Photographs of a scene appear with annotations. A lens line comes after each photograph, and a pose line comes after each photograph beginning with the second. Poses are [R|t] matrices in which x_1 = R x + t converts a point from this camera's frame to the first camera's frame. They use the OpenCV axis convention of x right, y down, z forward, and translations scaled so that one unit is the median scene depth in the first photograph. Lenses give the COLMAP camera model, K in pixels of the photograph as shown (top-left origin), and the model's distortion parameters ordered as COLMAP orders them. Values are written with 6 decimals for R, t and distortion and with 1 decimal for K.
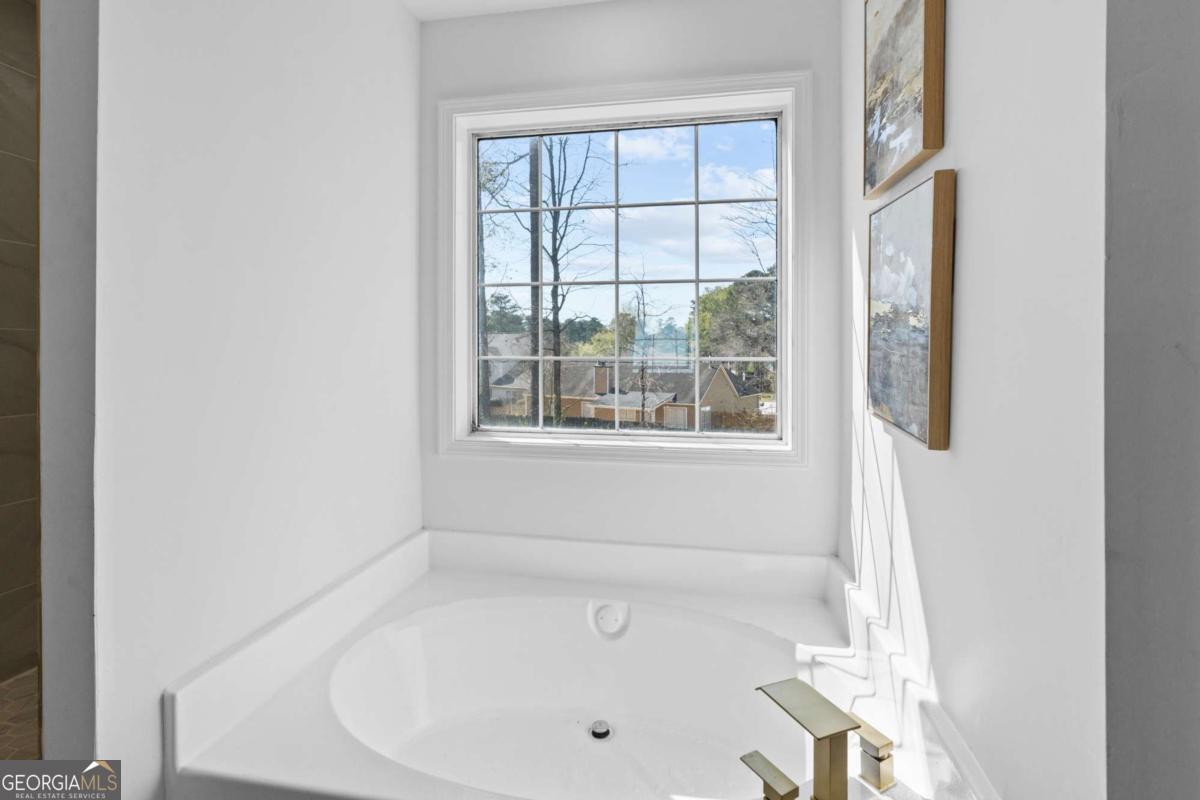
lens RADIAL K [[544.4, 0, 601.9], [0, 544.4, 365.2], [0, 0, 1]] dist [-0.002514, -0.000733]
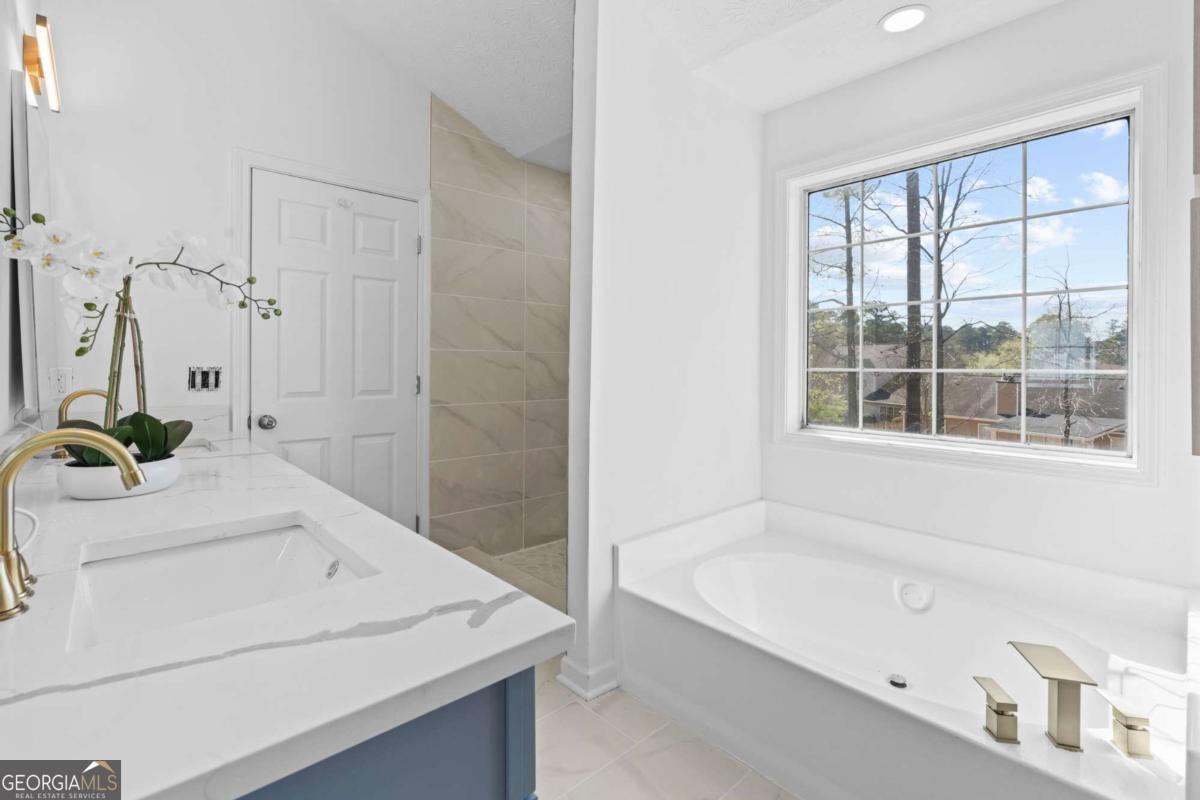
lens RADIAL K [[544.4, 0, 601.9], [0, 544.4, 365.2], [0, 0, 1]] dist [-0.002514, -0.000733]
pose [[0.794346, -0.000675, -0.607465, 0.152939], [-0.013419, 0.999736, -0.018658, 0.006181], [0.607317, 0.022973, 0.794127, -0.266151]]
